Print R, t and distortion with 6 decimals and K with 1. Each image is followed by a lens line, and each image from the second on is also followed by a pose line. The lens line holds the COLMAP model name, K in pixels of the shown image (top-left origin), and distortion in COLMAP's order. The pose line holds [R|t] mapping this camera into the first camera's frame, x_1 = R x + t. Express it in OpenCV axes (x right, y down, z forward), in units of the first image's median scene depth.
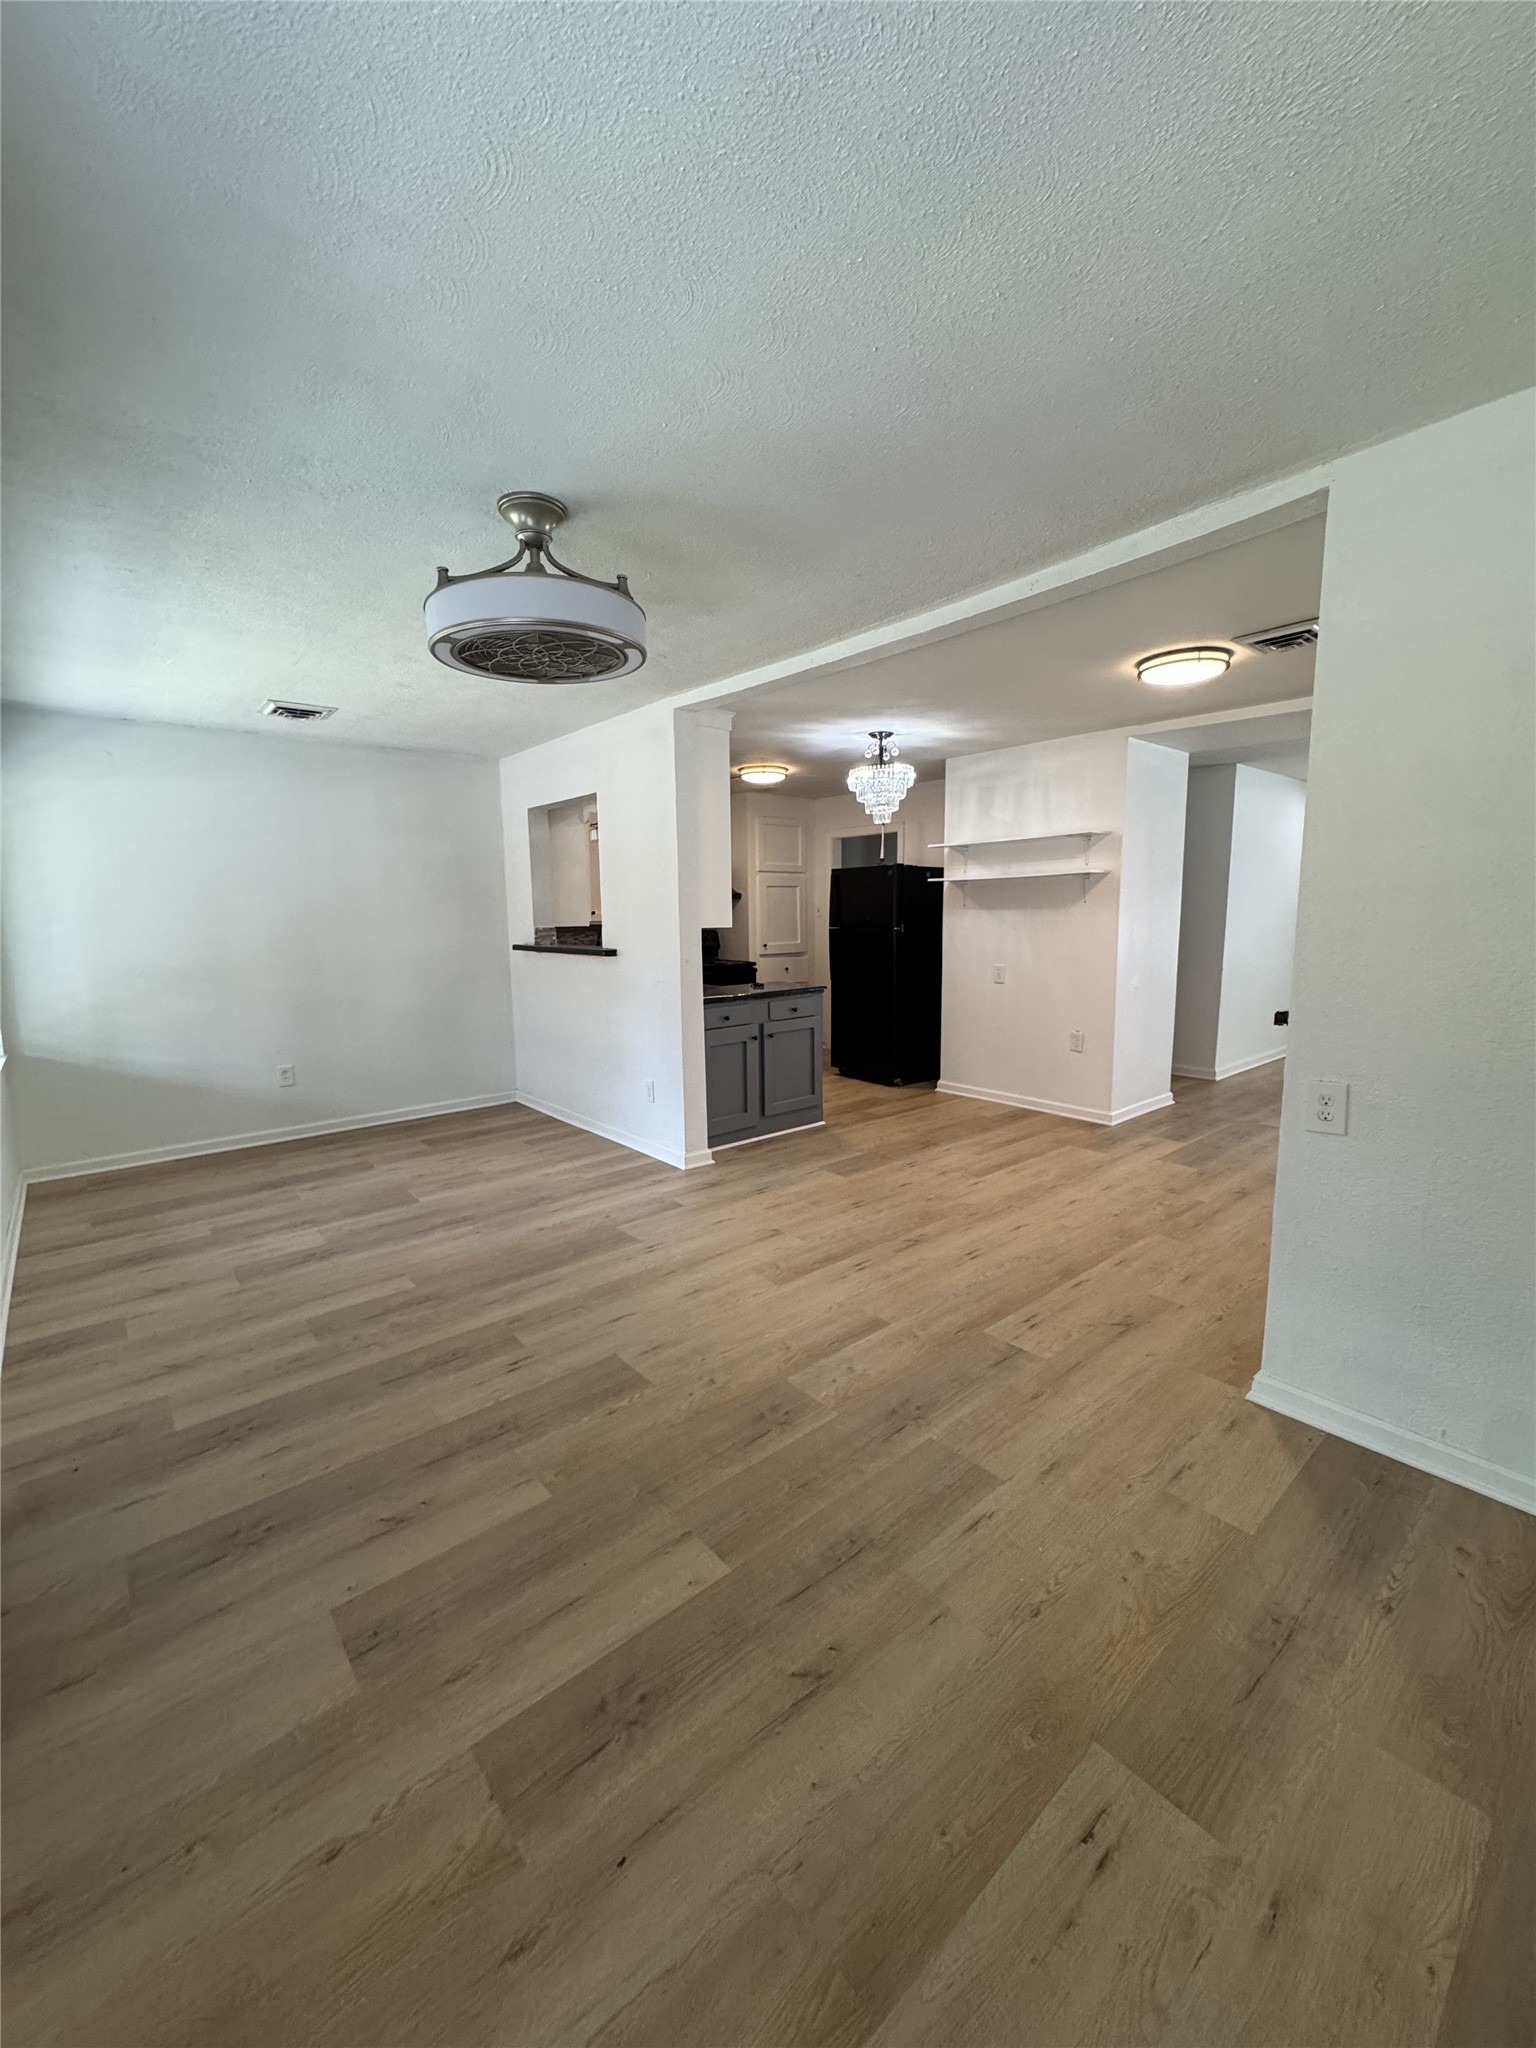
lens RADIAL K [[821.5, 0, 768.7], [0, 821.5, 1033.8], [0, 0, 1]] dist [-0.003234, 0.000561]
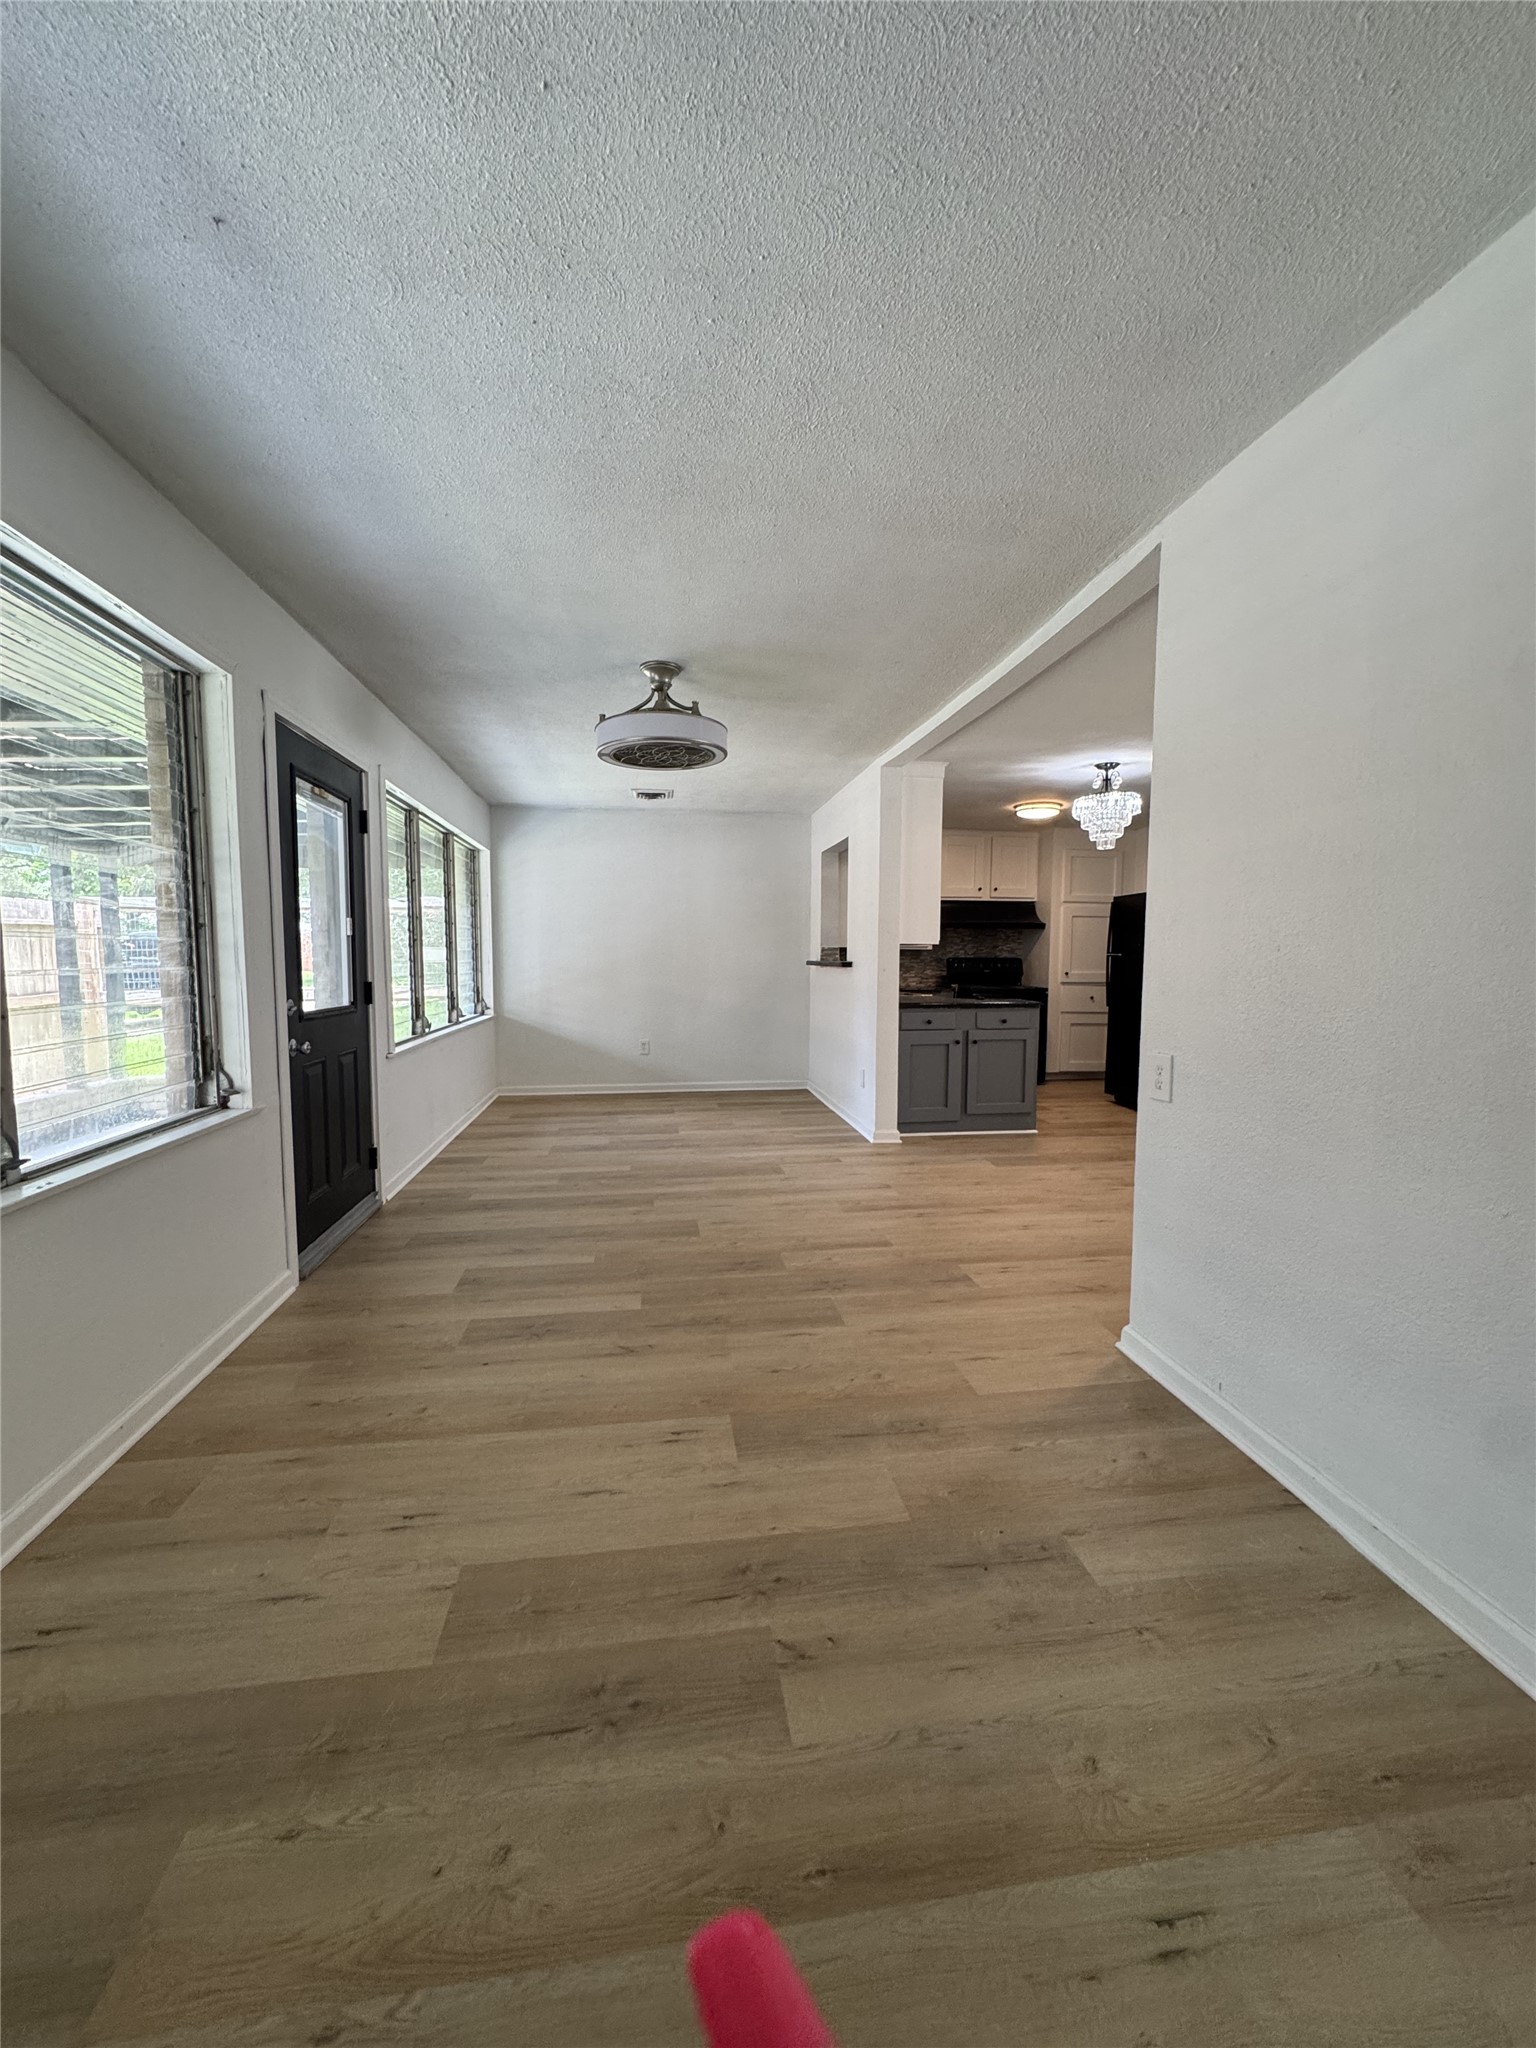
lens RADIAL K [[821.5, 0, 763.7], [0, 821.5, 1035.8], [0, 0, 1]] dist [-0.003234, 0.000561]
pose [[0.844531, 0.067837, -0.531192, 0.503636], [-0.095391, 0.995136, -0.024575, 0.069885], [0.526942, 0.071425, 0.846895, -0.143469]]
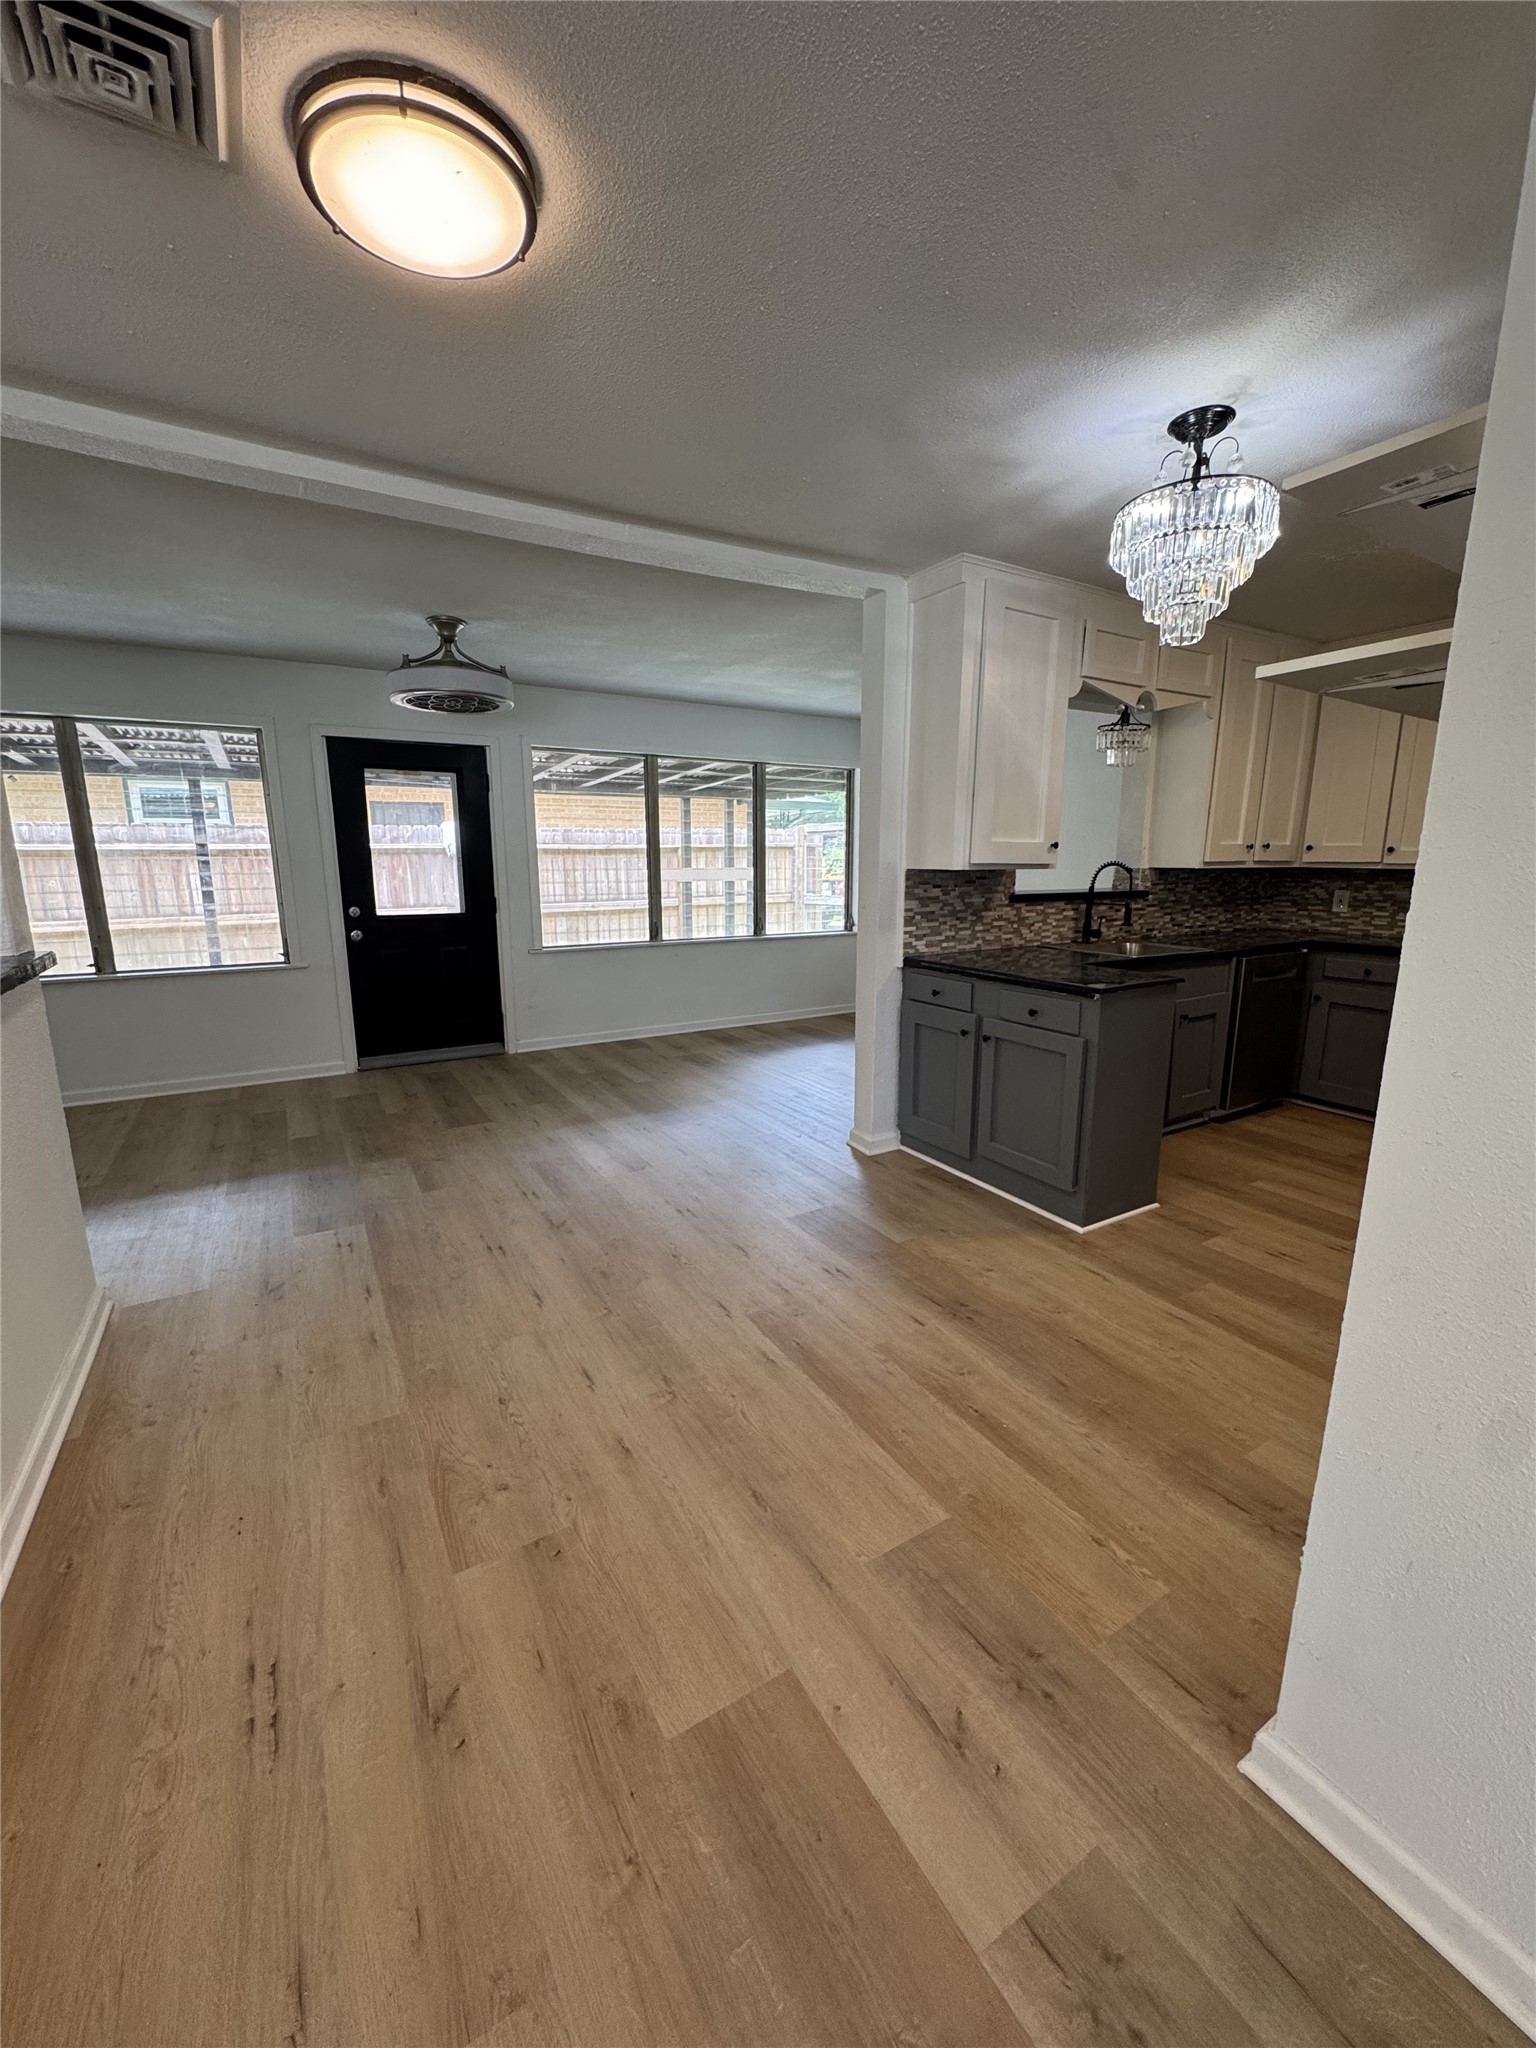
lens RADIAL K [[821.5, 0, 759.8], [0, 821.5, 1008.4], [0, 0, 1]] dist [-0.003234, 0.000561]
pose [[-0.178197, 0.190605, -0.965358, 0.950123], [-0.145523, 0.965167, 0.217429, -0.196156], [0.973175, 0.179227, -0.144253, 1.303181]]
